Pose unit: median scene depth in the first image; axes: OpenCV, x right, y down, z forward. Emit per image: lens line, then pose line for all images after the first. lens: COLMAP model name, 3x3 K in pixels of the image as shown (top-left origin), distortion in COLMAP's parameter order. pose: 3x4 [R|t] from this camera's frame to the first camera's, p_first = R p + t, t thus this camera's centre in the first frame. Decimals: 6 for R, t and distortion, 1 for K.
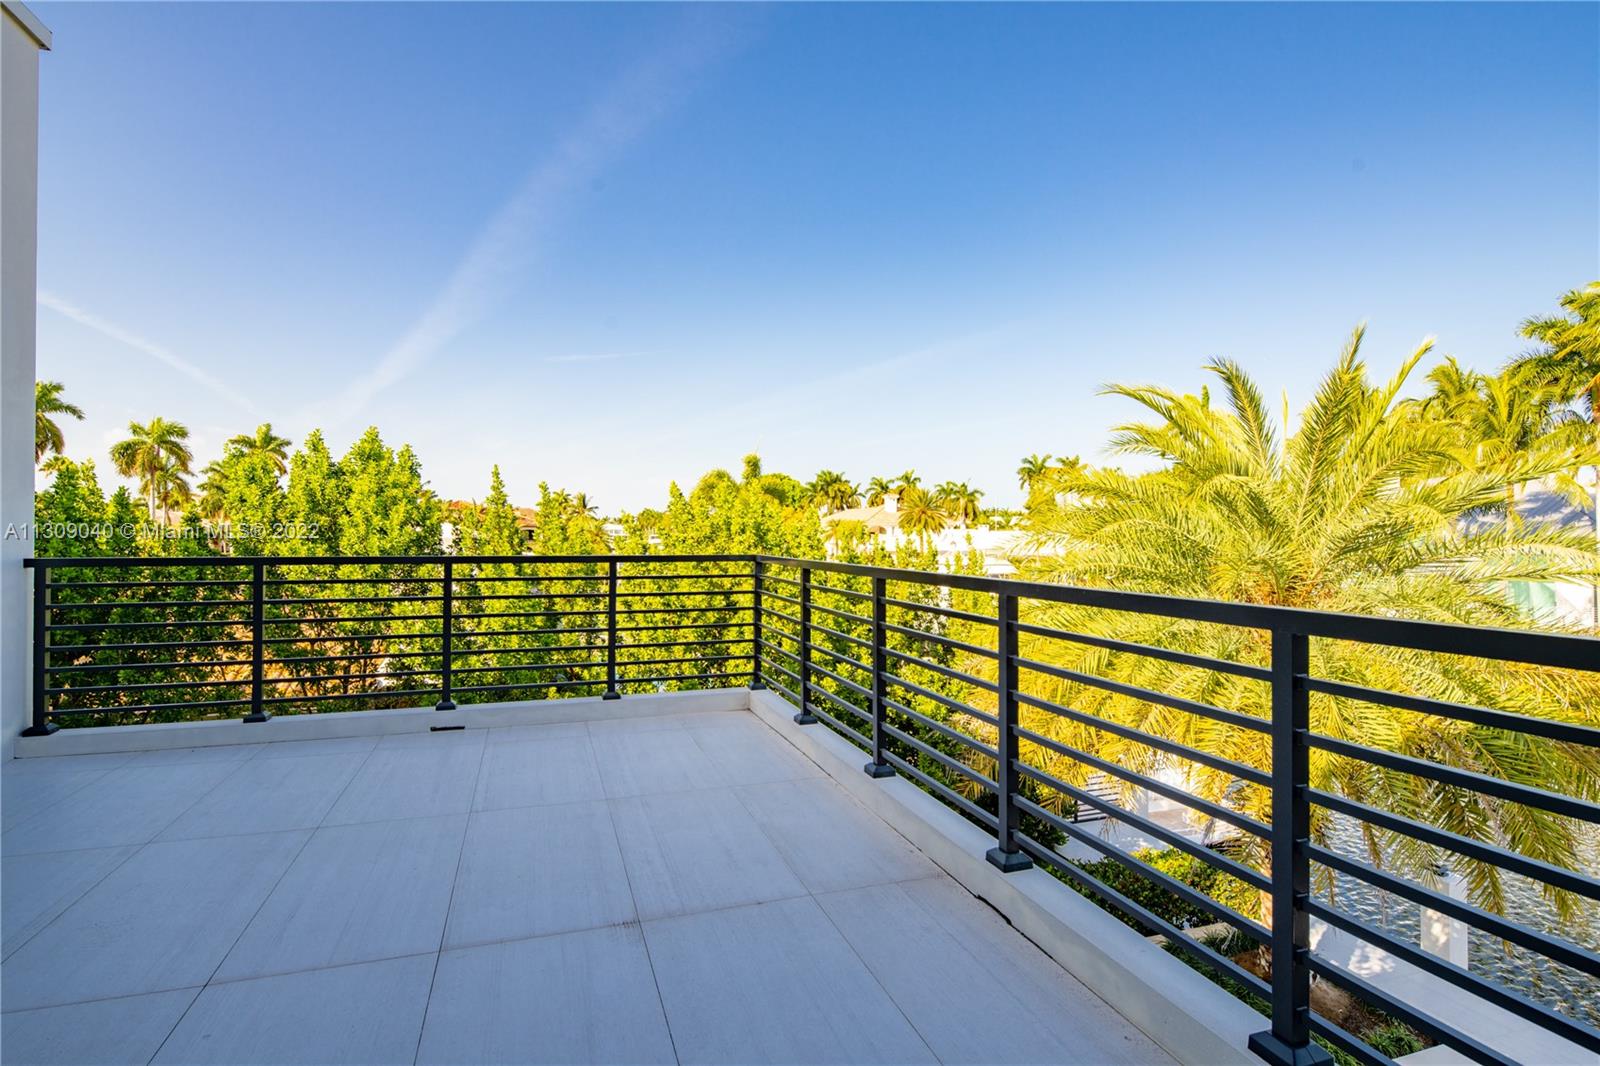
lens RADIAL K [[808.7, 0, 788.2], [0, 808.7, 527.2], [0, 0, 1]] dist [0.004818, -0.002010]
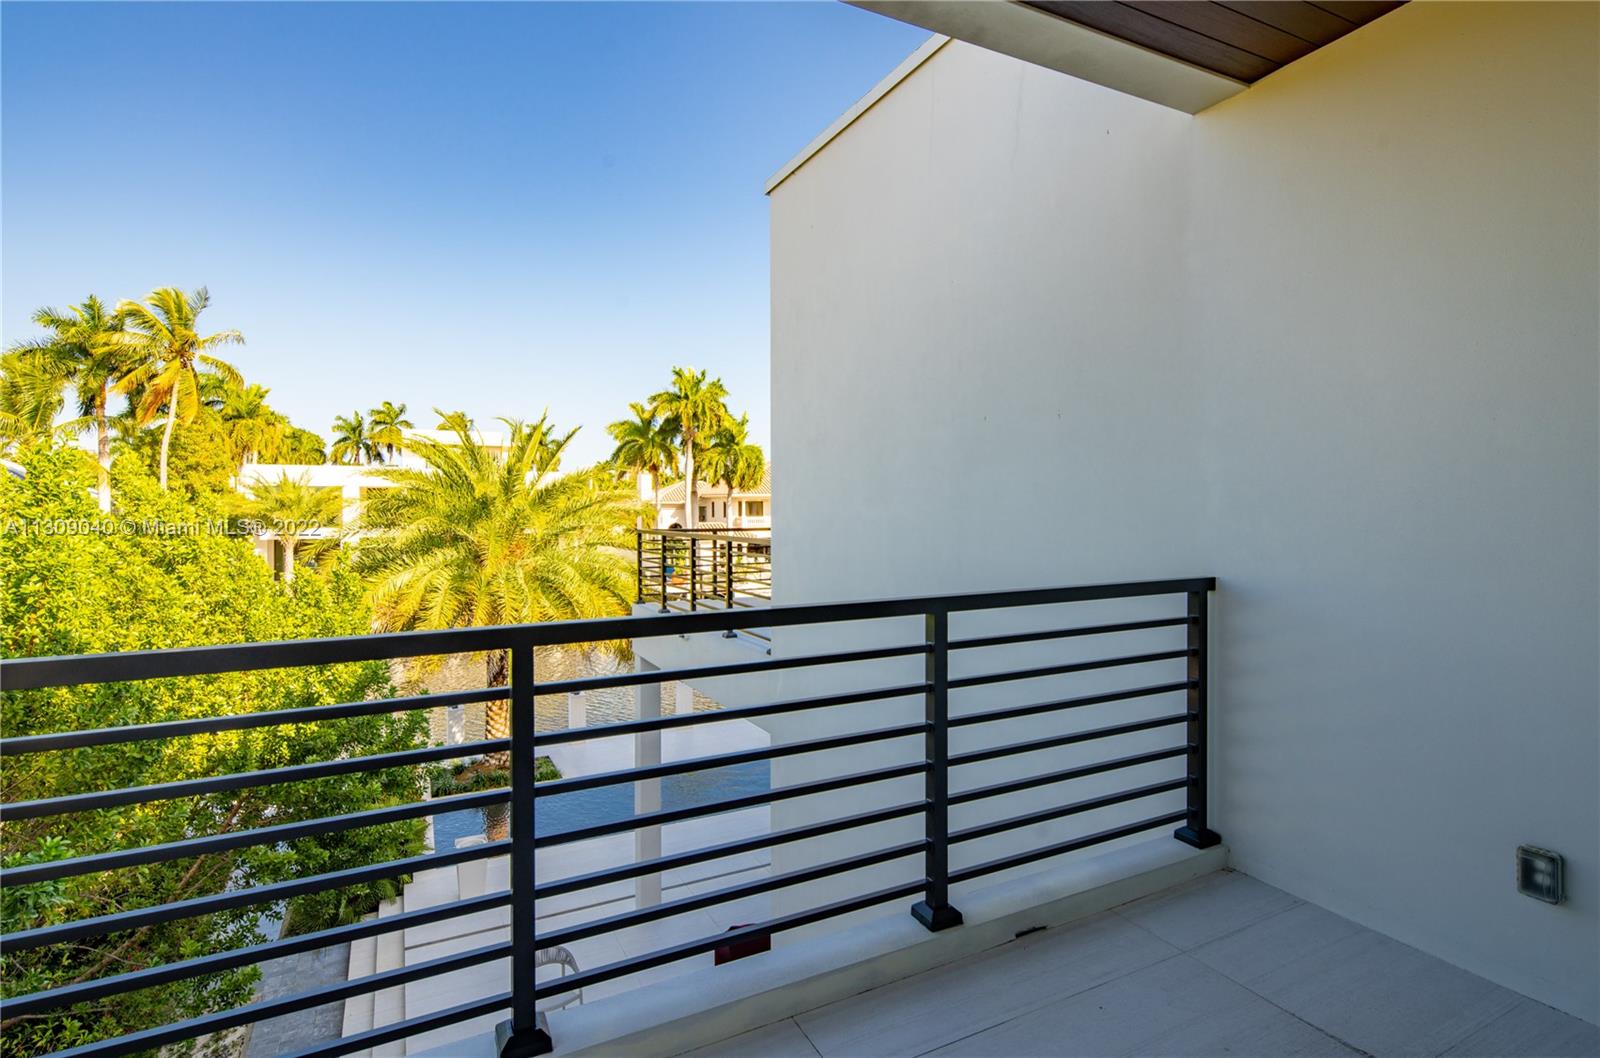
lens RADIAL K [[808.7, 0, 813.8], [0, 808.7, 529.3], [0, 0, 1]] dist [0.004818, -0.002010]
pose [[-0.183533, -0.008391, 0.982978, -0.512685], [0.006537, 0.999931, 0.009756, -0.015806], [-0.982992, 0.008216, -0.183466, 1.138001]]
